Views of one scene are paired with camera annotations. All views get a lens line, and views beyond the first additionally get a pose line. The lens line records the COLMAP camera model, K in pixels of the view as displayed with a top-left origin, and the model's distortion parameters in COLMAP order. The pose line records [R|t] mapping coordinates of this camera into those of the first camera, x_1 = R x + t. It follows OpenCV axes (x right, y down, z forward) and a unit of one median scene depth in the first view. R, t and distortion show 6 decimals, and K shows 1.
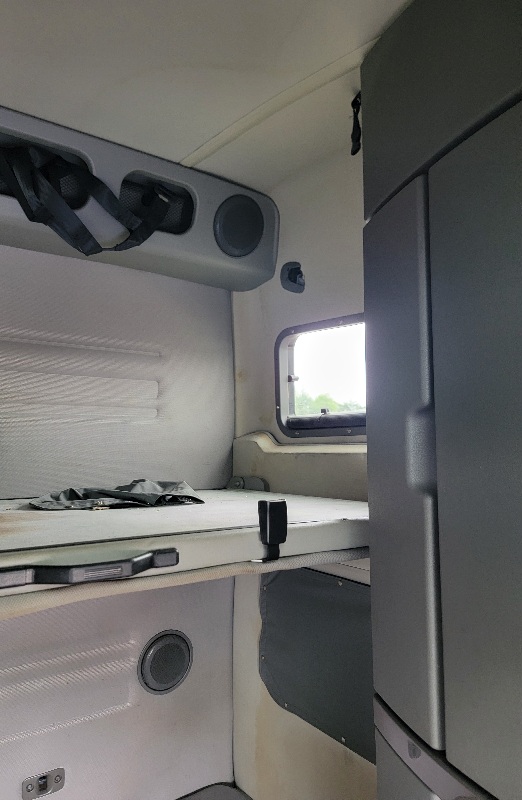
lens RADIAL K [[555.0, 0, 259.7], [0, 555.0, 400.1], [0, 0, 1]] dist [0.066666, -0.000589]
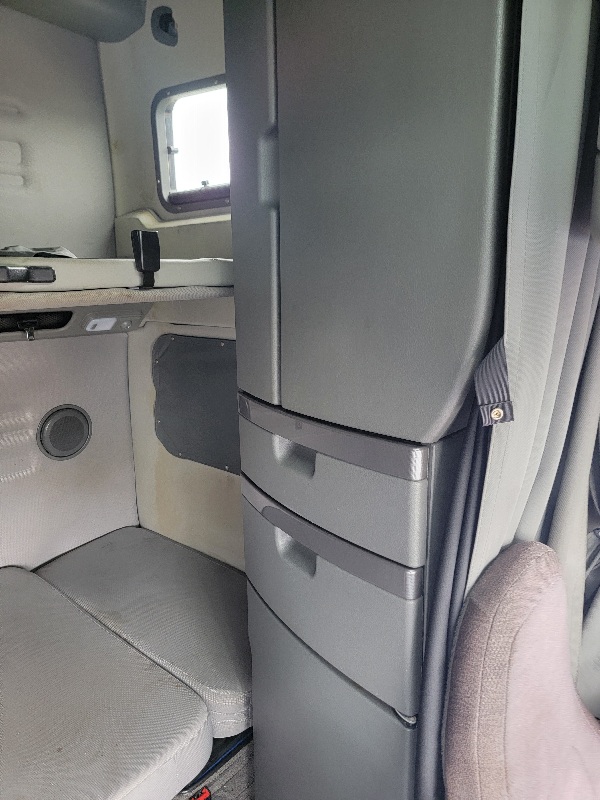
lens RADIAL K [[551.2, 0, 319.4], [0, 551.2, 400.3], [0, 0, 1]] dist [0.027232, -0.002799]
pose [[0.961840, -0.052070, 0.268613, 0.022735], [-0.030038, 0.955696, 0.292819, 0.088137], [-0.271959, -0.289714, 0.917662, -0.100421]]
